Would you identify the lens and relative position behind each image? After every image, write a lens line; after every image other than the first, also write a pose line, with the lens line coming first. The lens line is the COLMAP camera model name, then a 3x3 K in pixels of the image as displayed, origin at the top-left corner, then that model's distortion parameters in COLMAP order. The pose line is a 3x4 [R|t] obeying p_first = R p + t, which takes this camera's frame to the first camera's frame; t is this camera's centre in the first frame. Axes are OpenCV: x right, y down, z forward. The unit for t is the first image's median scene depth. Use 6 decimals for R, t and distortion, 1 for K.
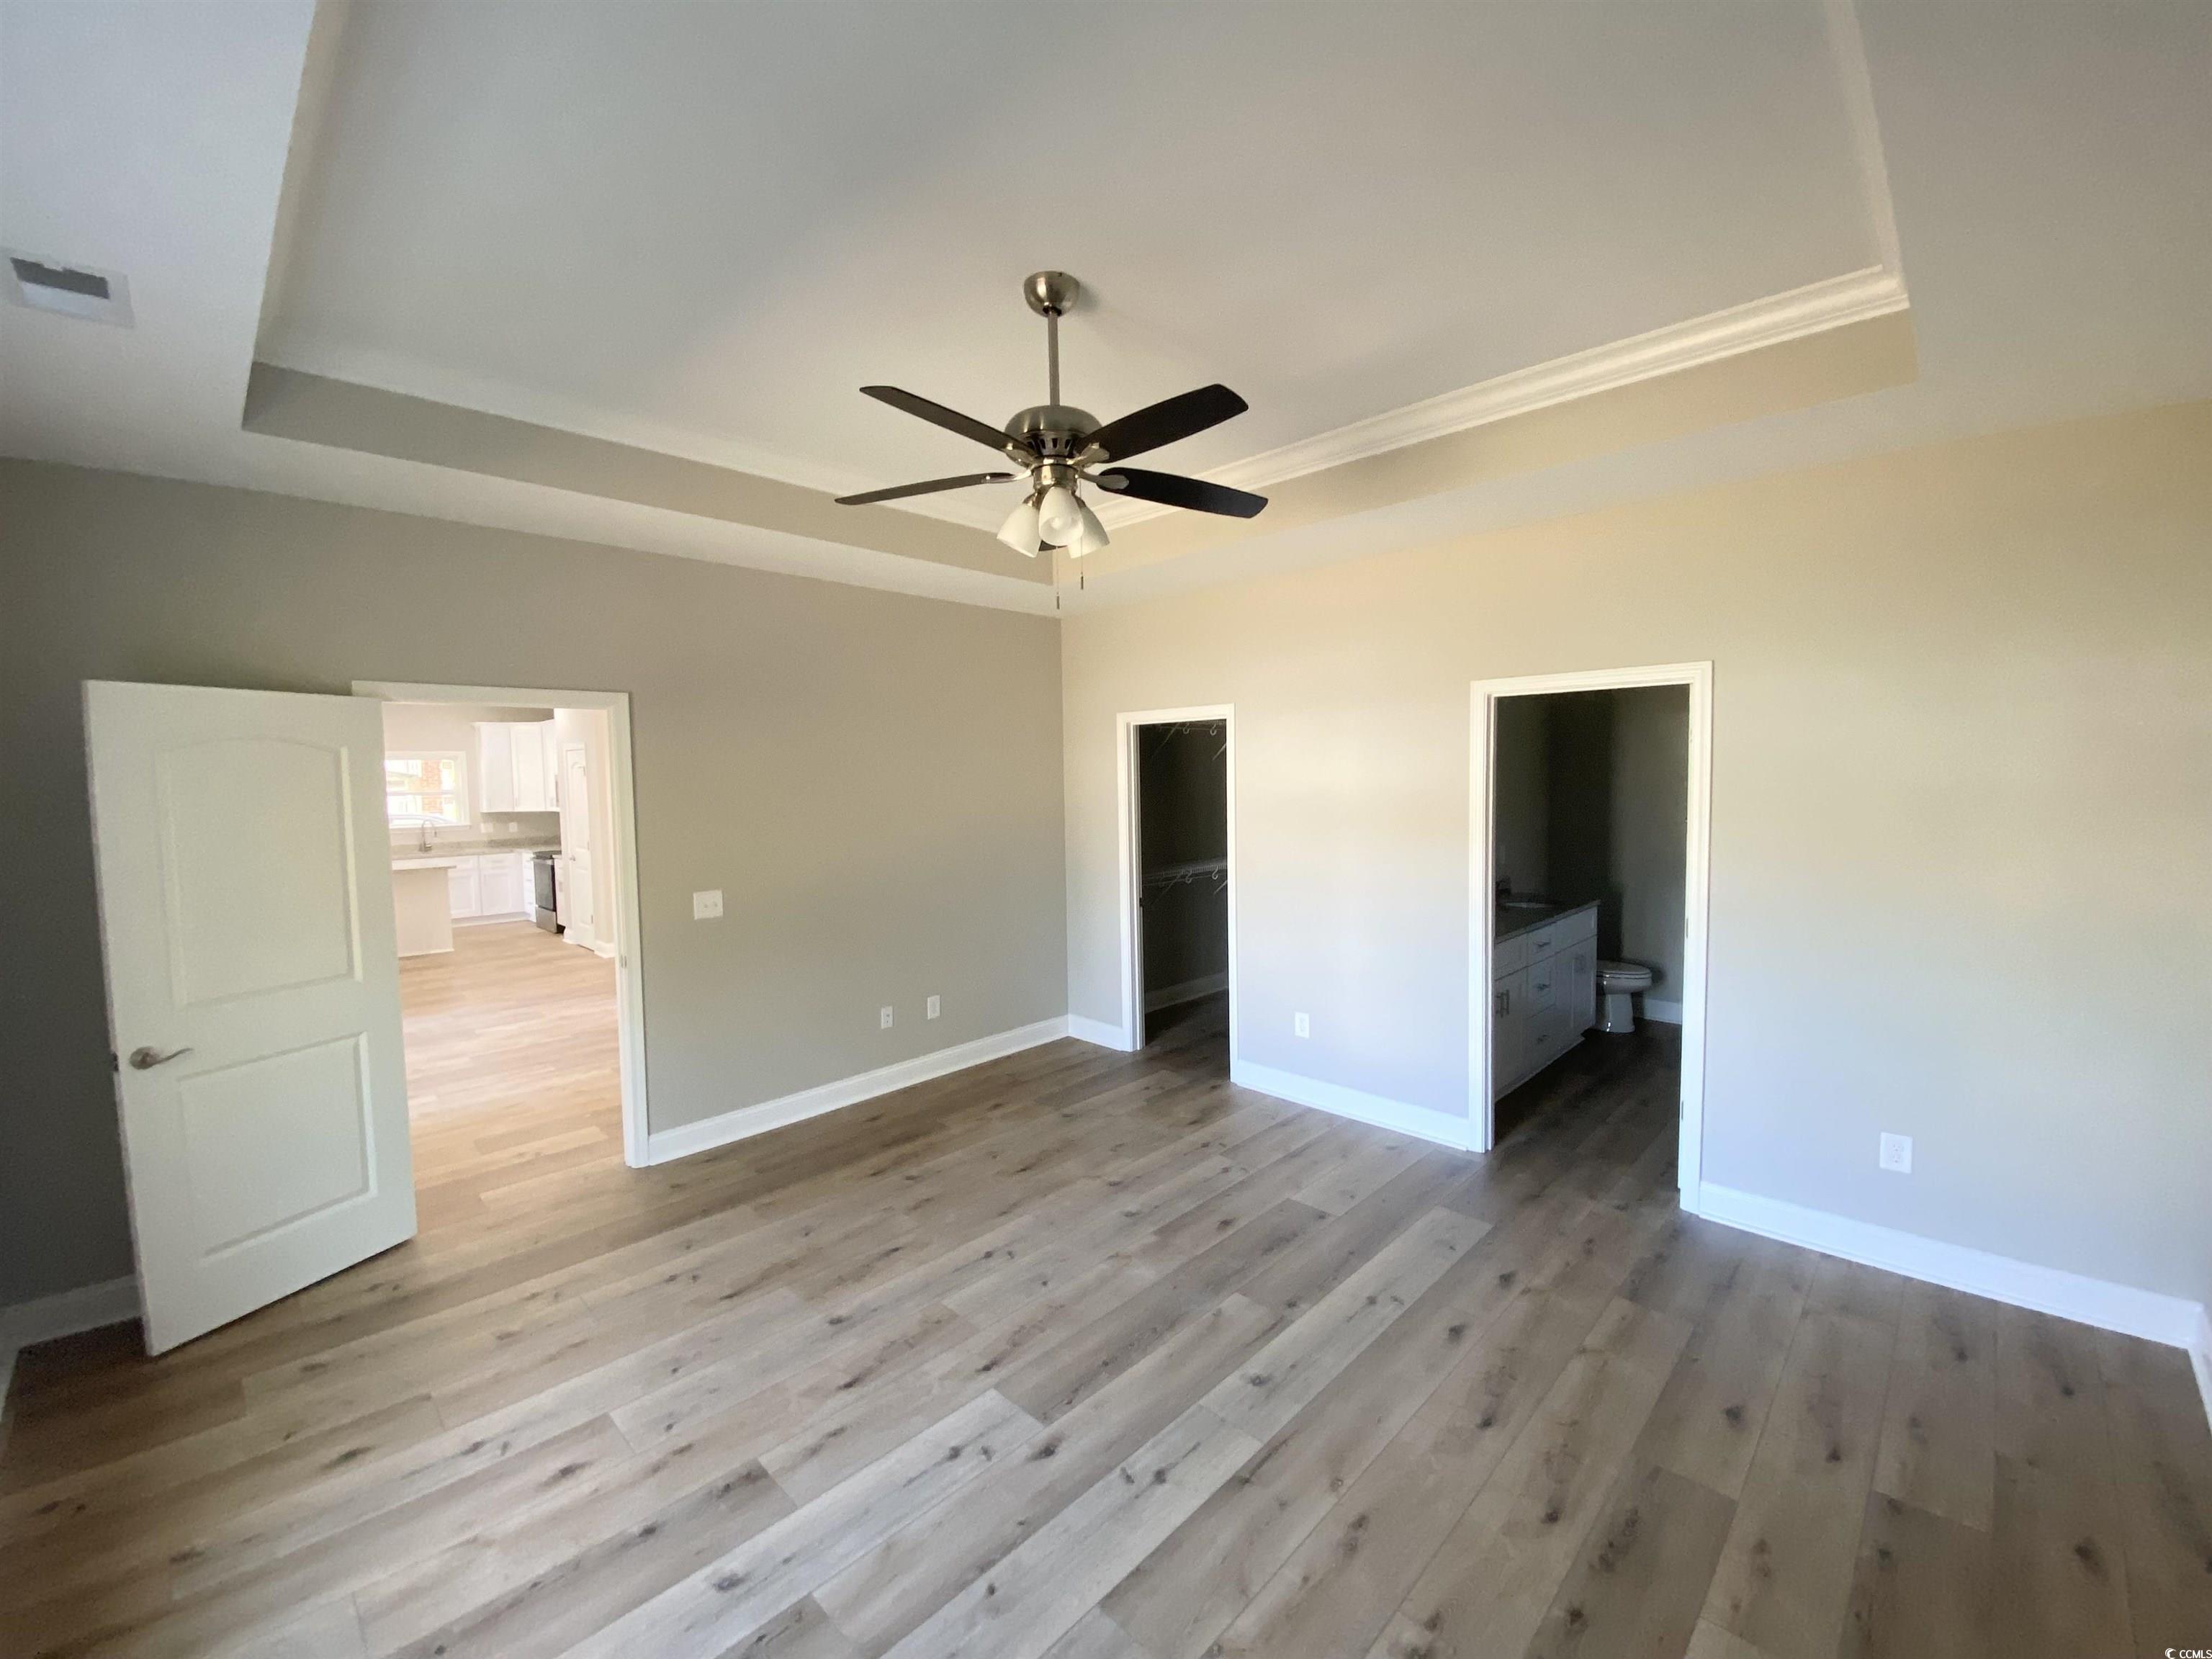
lens RADIAL K [[889.2, 0, 1063.2], [0, 889.2, 829.2], [0, 0, 1]] dist [0.029862, -0.022010]
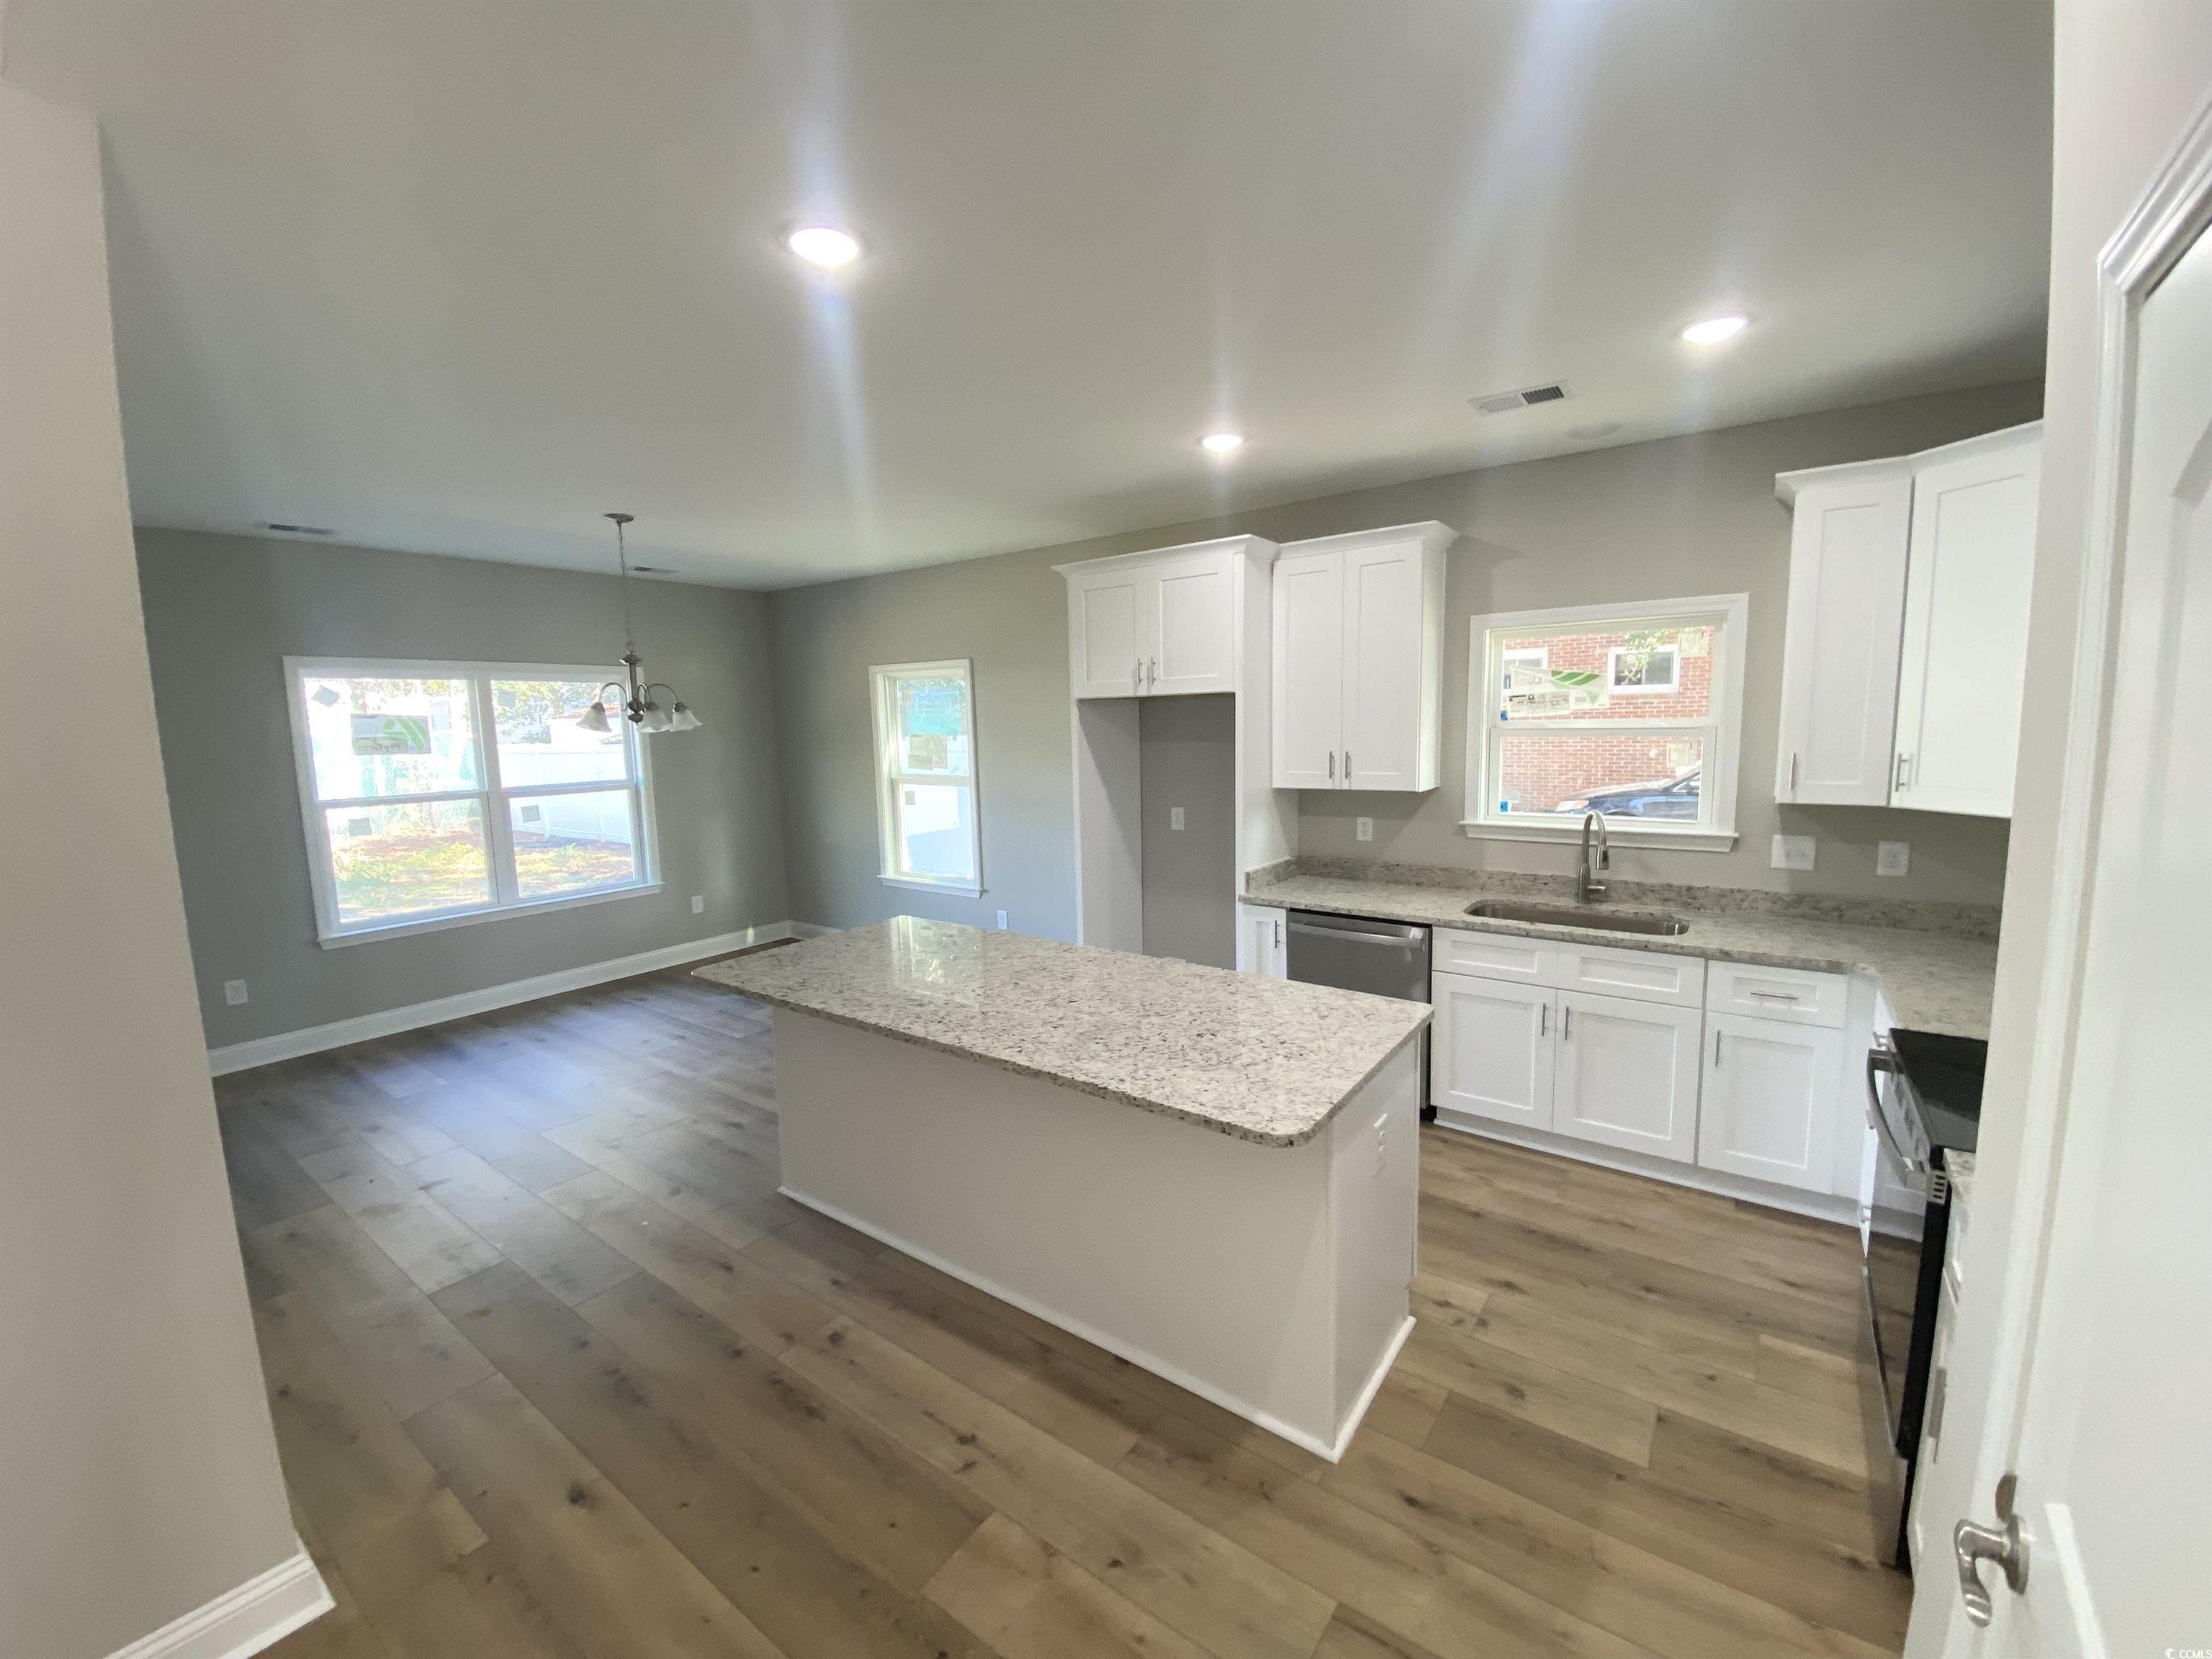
lens RADIAL K [[885.3, 0, 1101.1], [0, 885.3, 831.1], [0, 0, 1]] dist [0.045312, -0.037163]
pose [[0.169758, 0.132926, -0.976480, -0.412877], [-0.037242, 0.991019, 0.128431, -0.039568], [0.984782, 0.014564, 0.173183, 0.760287]]
